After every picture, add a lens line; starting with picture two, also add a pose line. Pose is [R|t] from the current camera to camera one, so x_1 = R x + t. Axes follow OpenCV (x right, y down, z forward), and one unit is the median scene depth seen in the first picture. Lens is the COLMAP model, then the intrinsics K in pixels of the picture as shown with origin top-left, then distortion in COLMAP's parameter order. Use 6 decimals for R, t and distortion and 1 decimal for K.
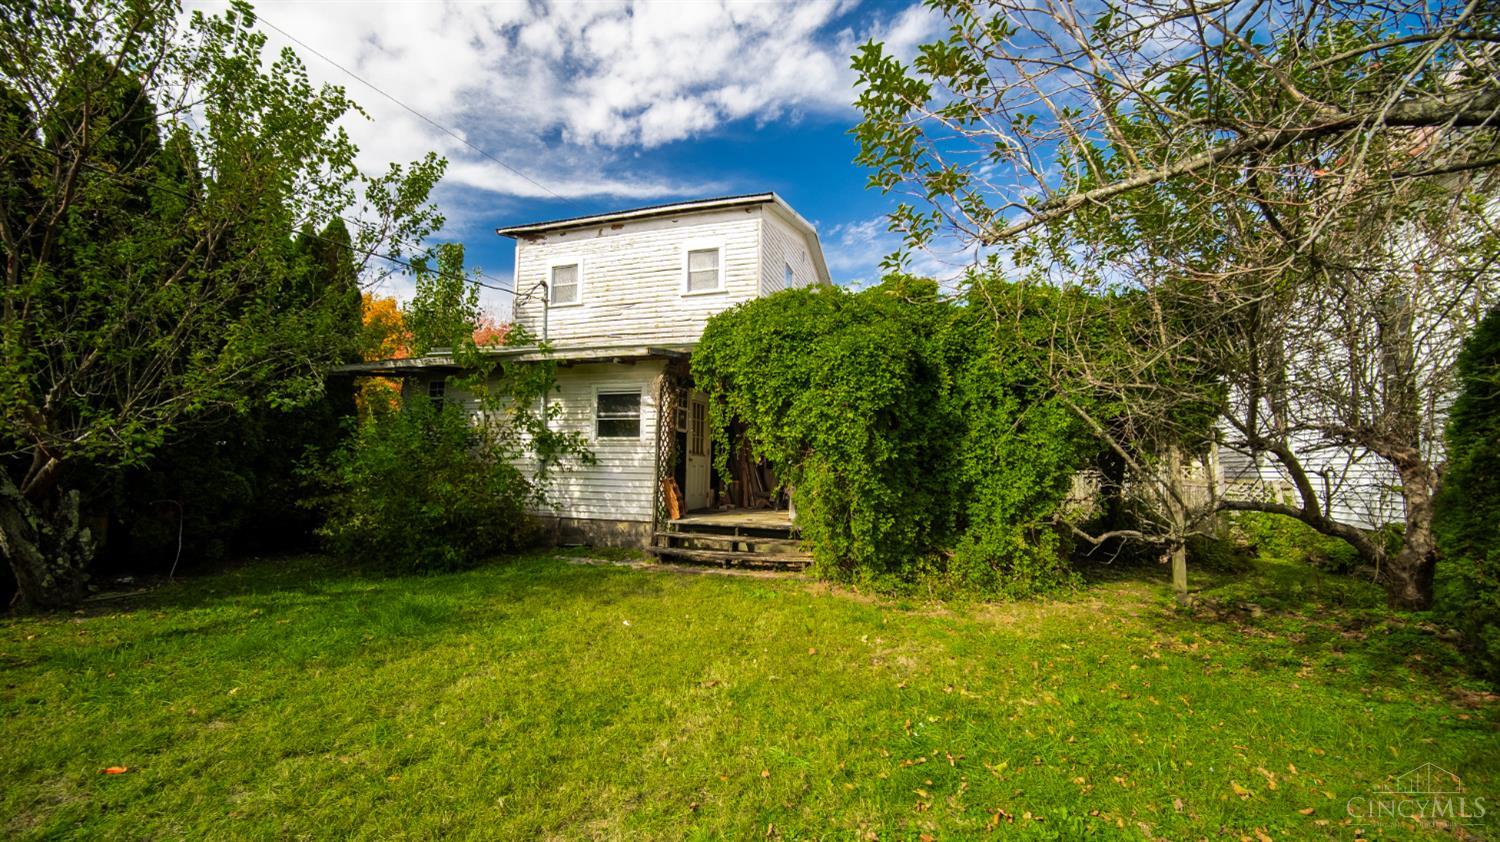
lens RADIAL K [[593.9, 0, 741.5], [0, 593.9, 420.5], [0, 0, 1]] dist [-0.000283, -0.000014]
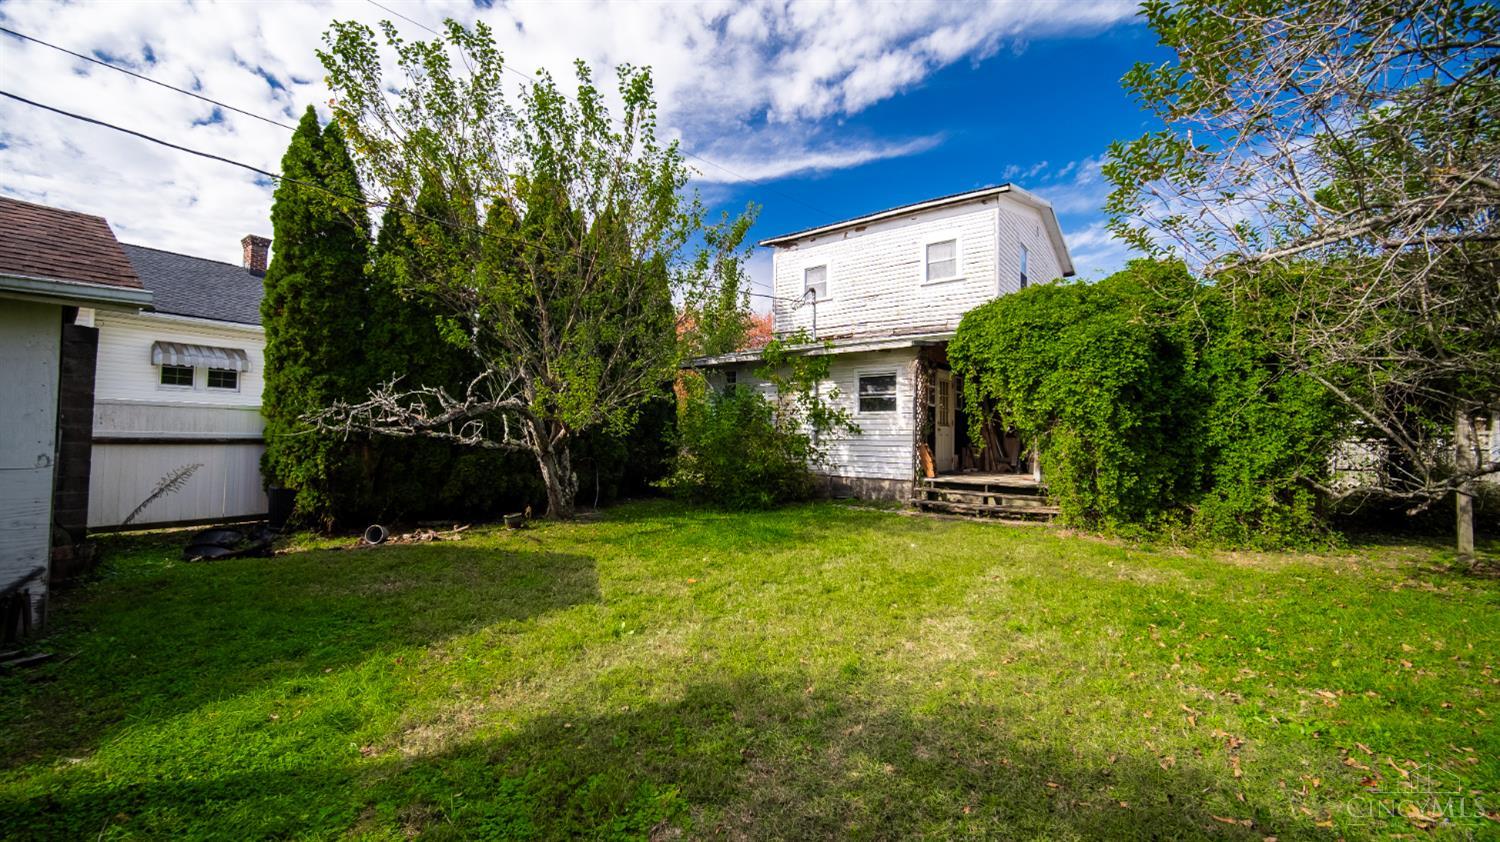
lens RADIAL K [[599.4, 0, 750.0], [0, 599.4, 421.0], [0, 0, 1]] dist [0.029512, -0.022293]
pose [[0.946571, -0.011859, -0.322278, -0.063577], [0.026510, 0.998803, 0.041112, -0.011814], [0.321405, -0.047459, 0.945752, -0.285814]]
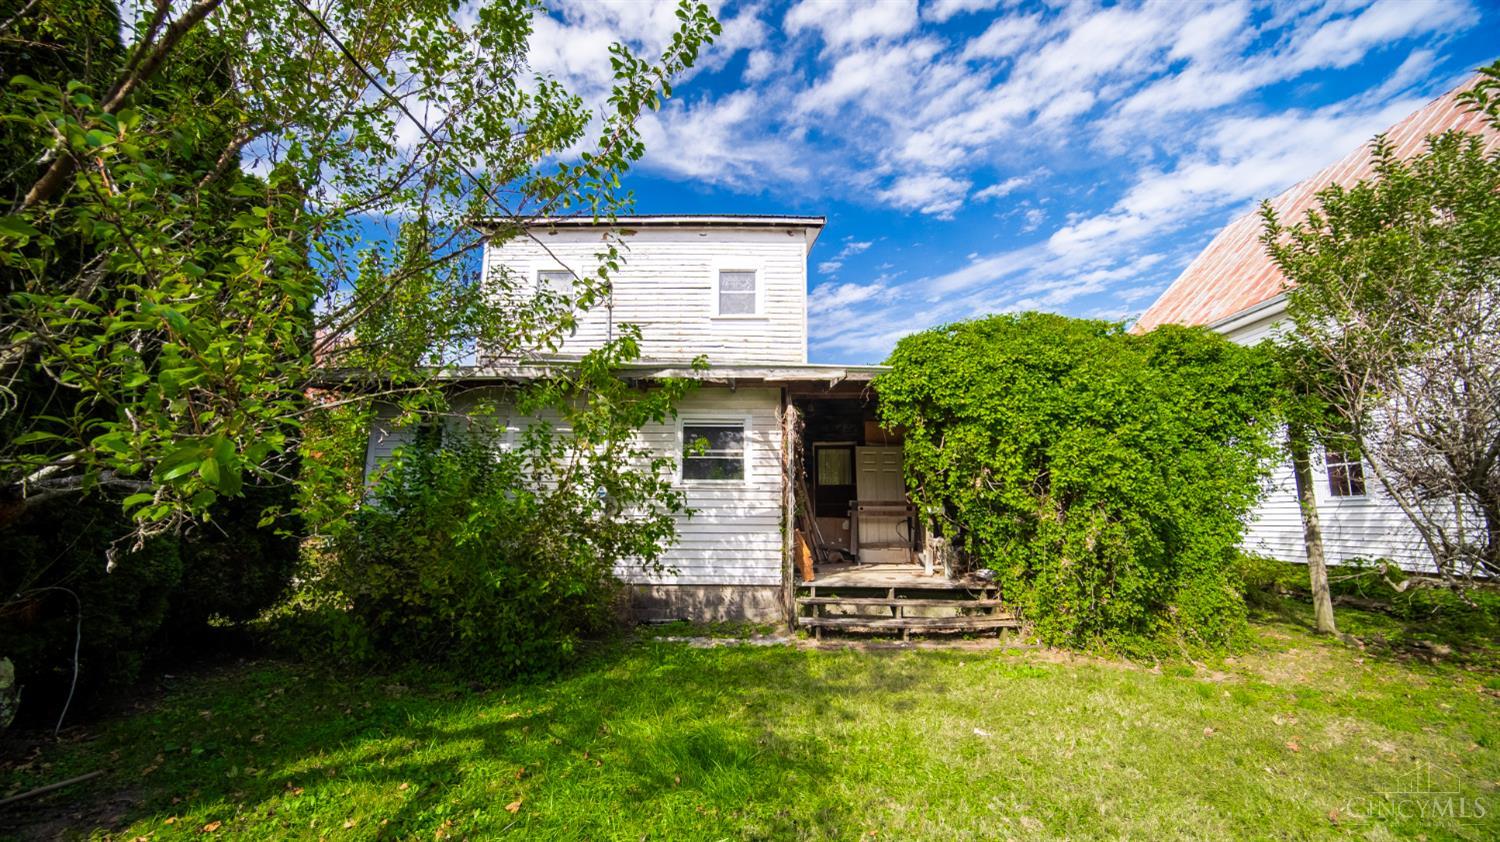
lens RADIAL K [[593.9, 0, 741.5], [0, 593.9, 420.5], [0, 0, 1]] dist [-0.000283, -0.000014]
pose [[0.953658, 0.041133, 0.298067, -0.451258], [-0.019172, 0.996906, -0.076234, 0.009123], [-0.300280, 0.066987, 0.951496, 0.235487]]
